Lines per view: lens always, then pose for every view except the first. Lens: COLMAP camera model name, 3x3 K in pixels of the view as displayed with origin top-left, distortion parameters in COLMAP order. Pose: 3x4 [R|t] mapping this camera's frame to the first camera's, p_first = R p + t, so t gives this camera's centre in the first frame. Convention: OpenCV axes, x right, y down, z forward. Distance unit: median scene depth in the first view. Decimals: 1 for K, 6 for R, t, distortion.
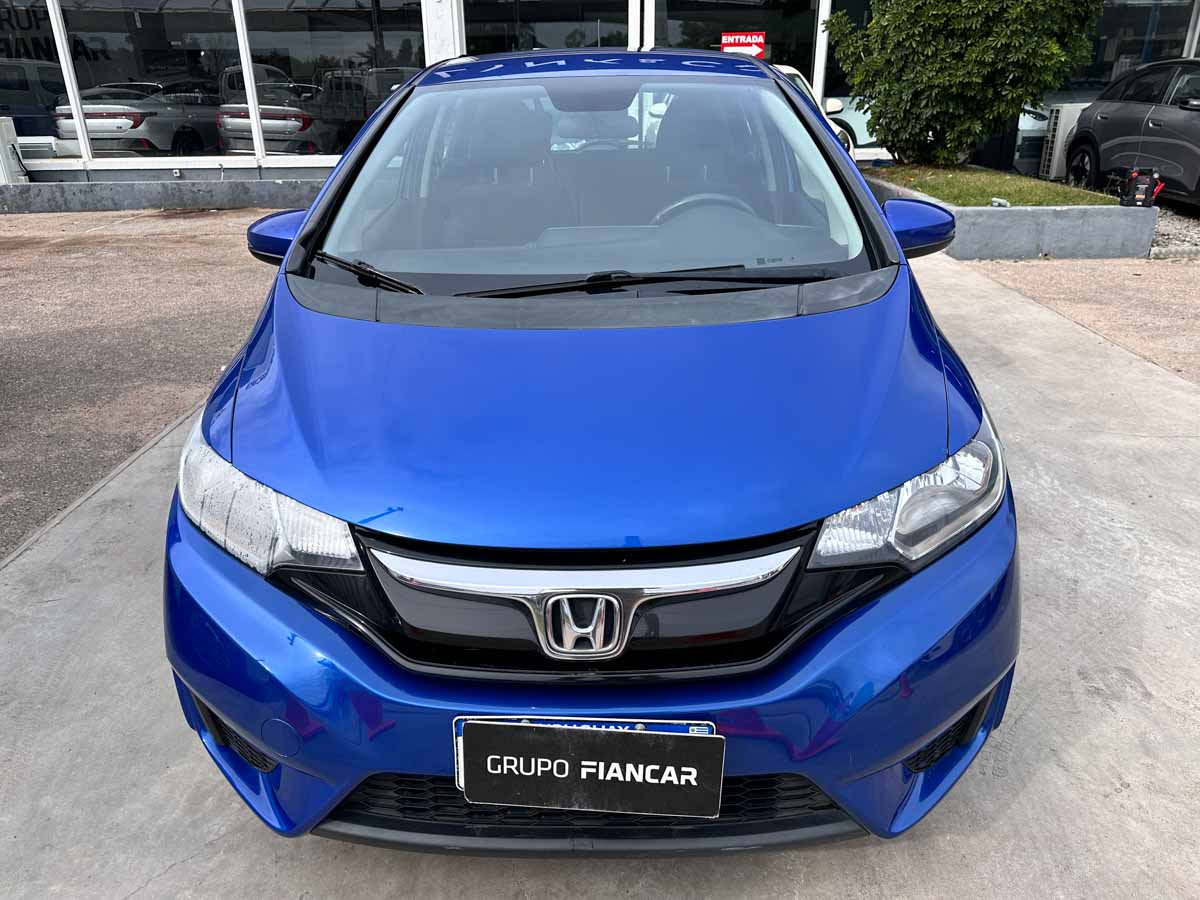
lens RADIAL K [[846.6, 0, 593.9], [0, 846.6, 446.6], [0, 0, 1]] dist [0.031678, -0.034341]
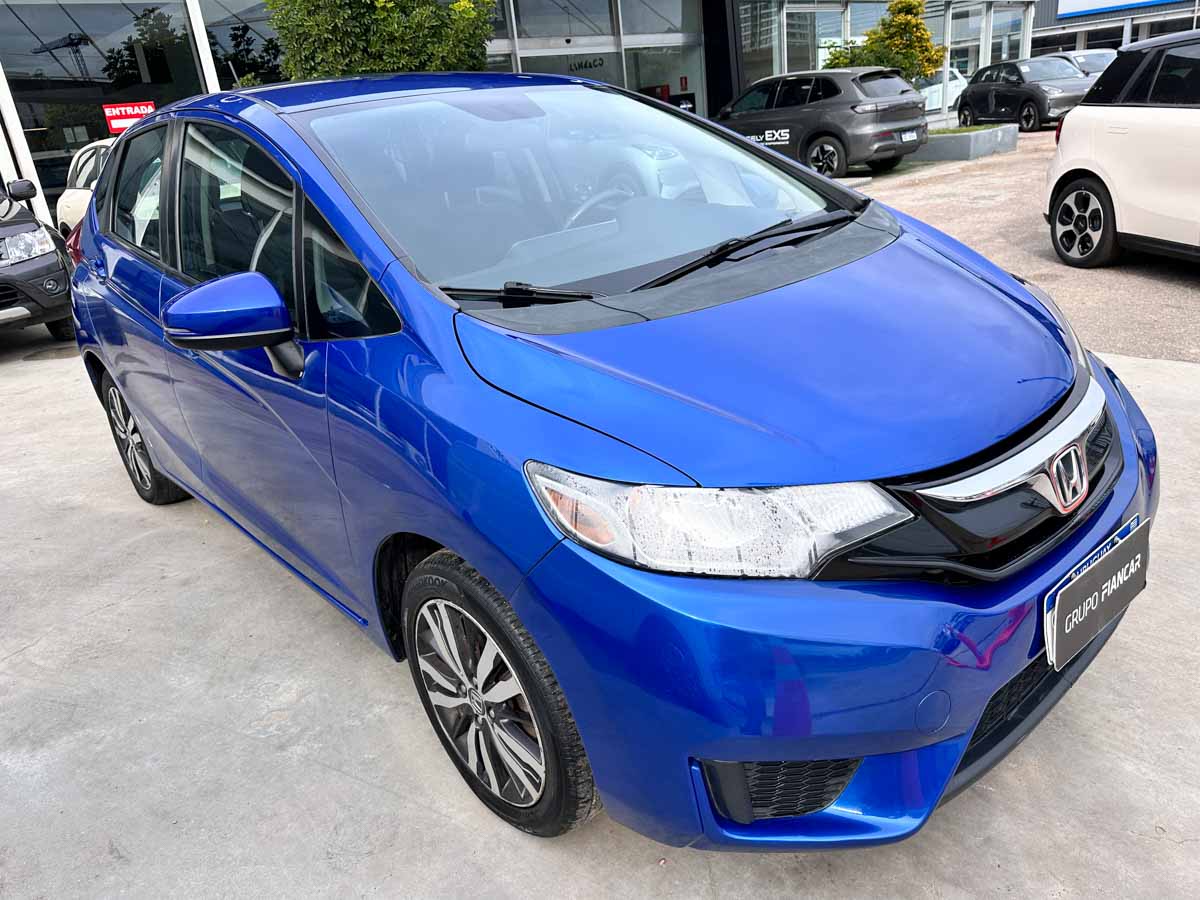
lens RADIAL K [[846.6, 0, 611.9], [0, 846.6, 449.0], [0, 0, 1]] dist [0.031678, -0.034341]
pose [[0.727986, -0.308795, 0.612112, -0.988008], [0.350752, 0.934883, 0.054474, -0.091020], [-0.589074, 0.175043, 0.788892, 0.369867]]
